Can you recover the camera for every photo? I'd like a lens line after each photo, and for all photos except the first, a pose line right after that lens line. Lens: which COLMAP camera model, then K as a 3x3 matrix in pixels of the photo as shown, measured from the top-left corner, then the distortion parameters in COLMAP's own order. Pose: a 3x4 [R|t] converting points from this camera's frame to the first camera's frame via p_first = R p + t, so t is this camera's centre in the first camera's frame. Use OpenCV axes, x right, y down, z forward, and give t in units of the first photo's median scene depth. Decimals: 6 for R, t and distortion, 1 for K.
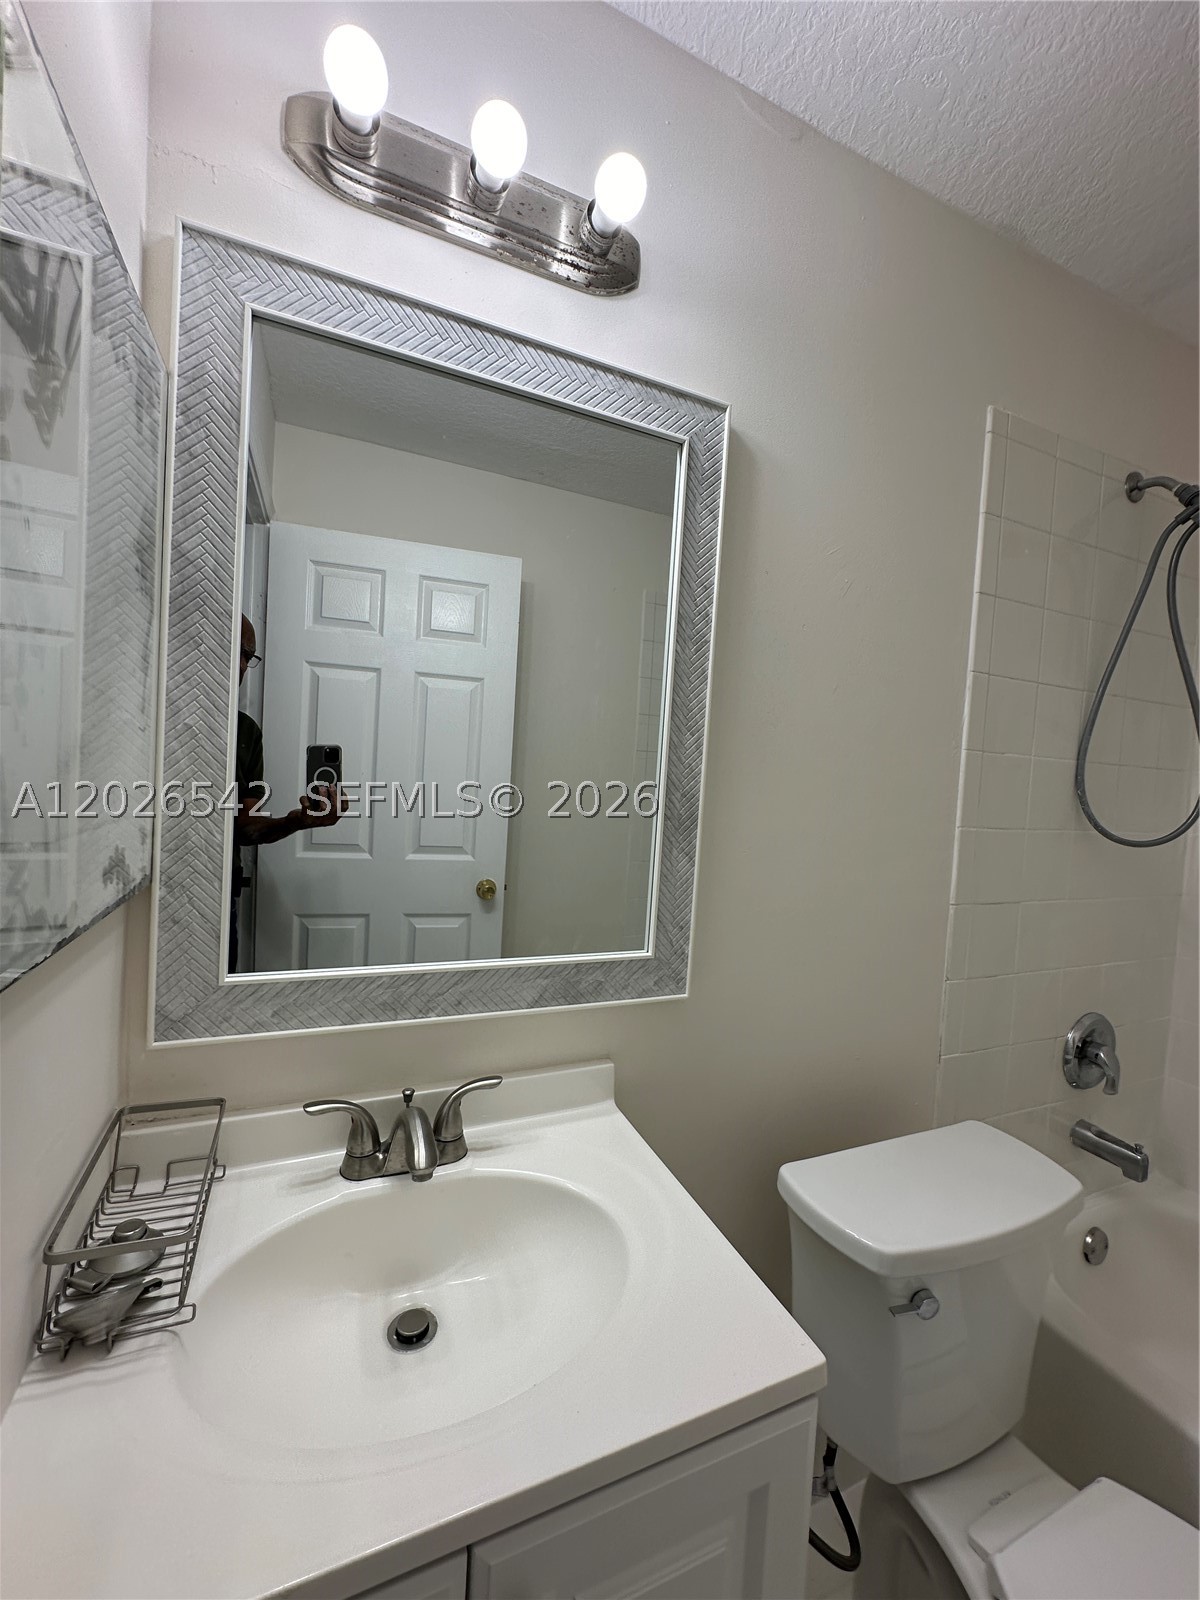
lens RADIAL K [[645.0, 0, 600.0], [0, 645.0, 800.0], [0, 0, 1]] dist [-0.004812, 0.000091]
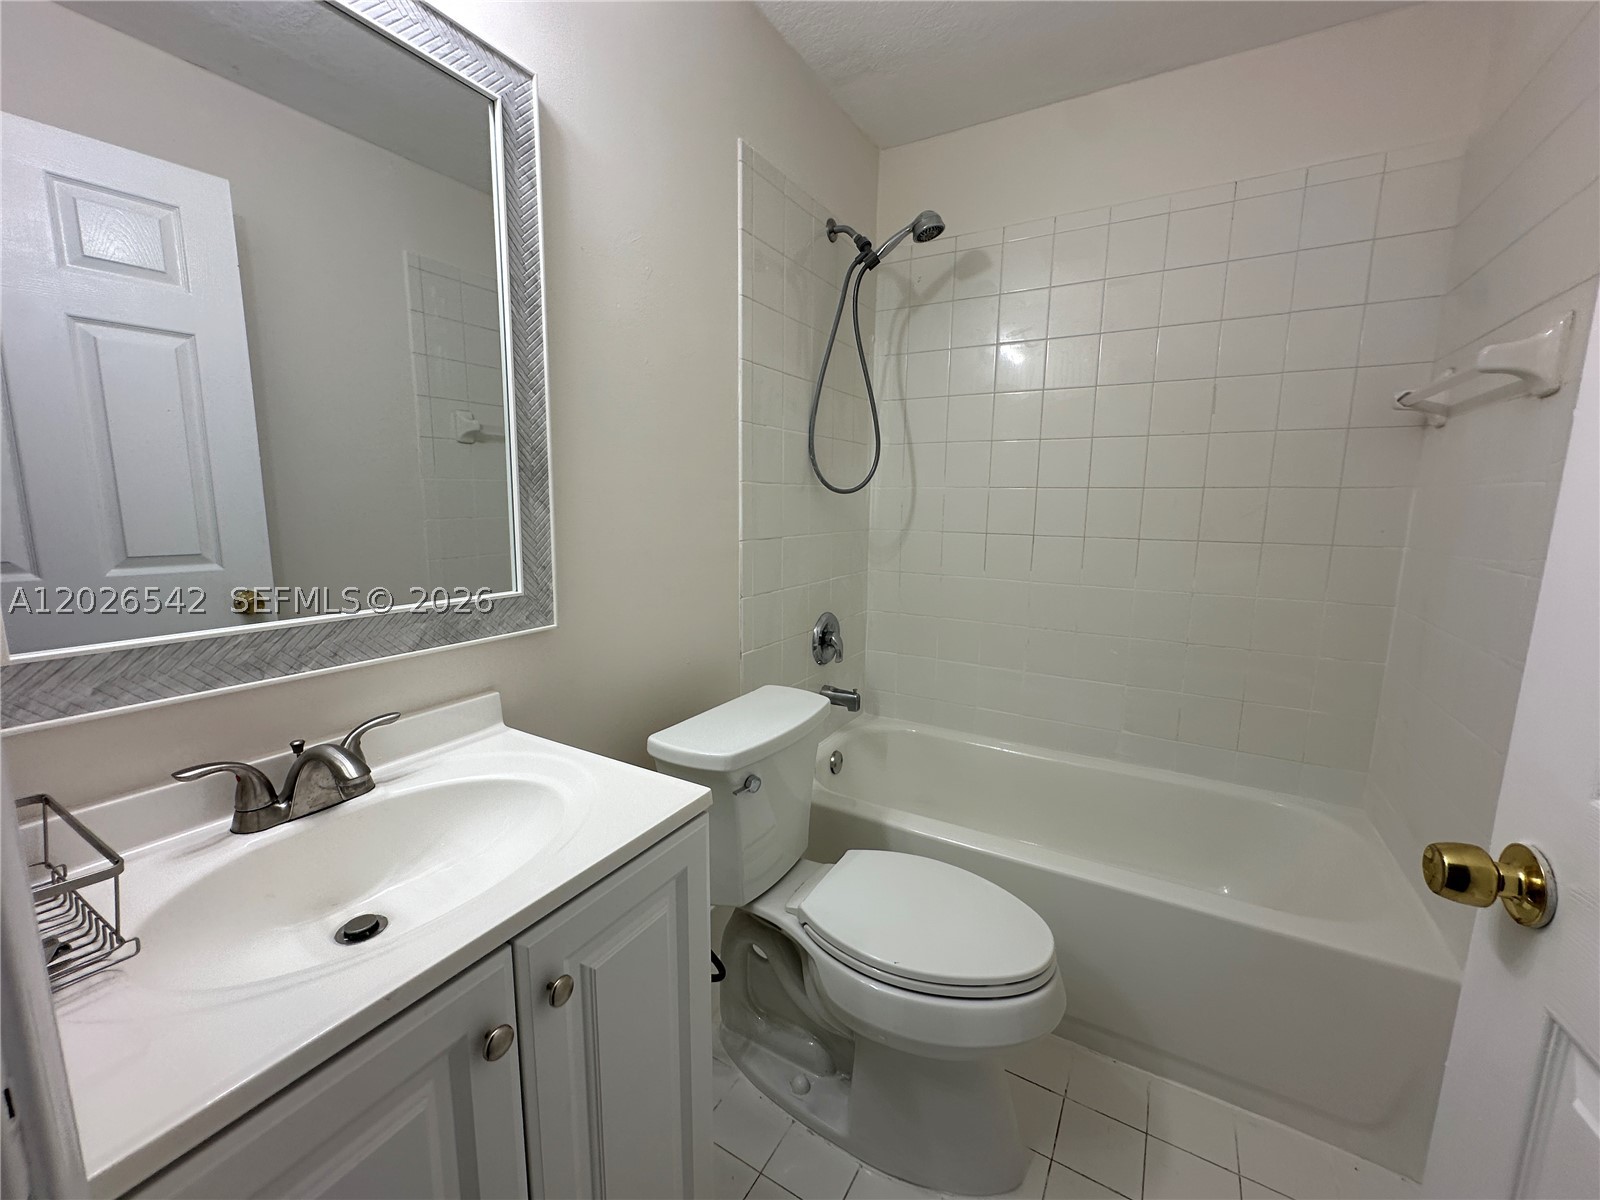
lens RADIAL K [[638.3, 0, 800.0], [0, 638.3, 600.0], [0, 0, 1]] dist [-0.000723, 0.000558]
pose [[0.805775, -0.140287, 0.575367, -0.173591], [0.056923, 0.985386, 0.160541, 0.101148], [-0.589480, -0.096608, 0.801985, -0.190934]]
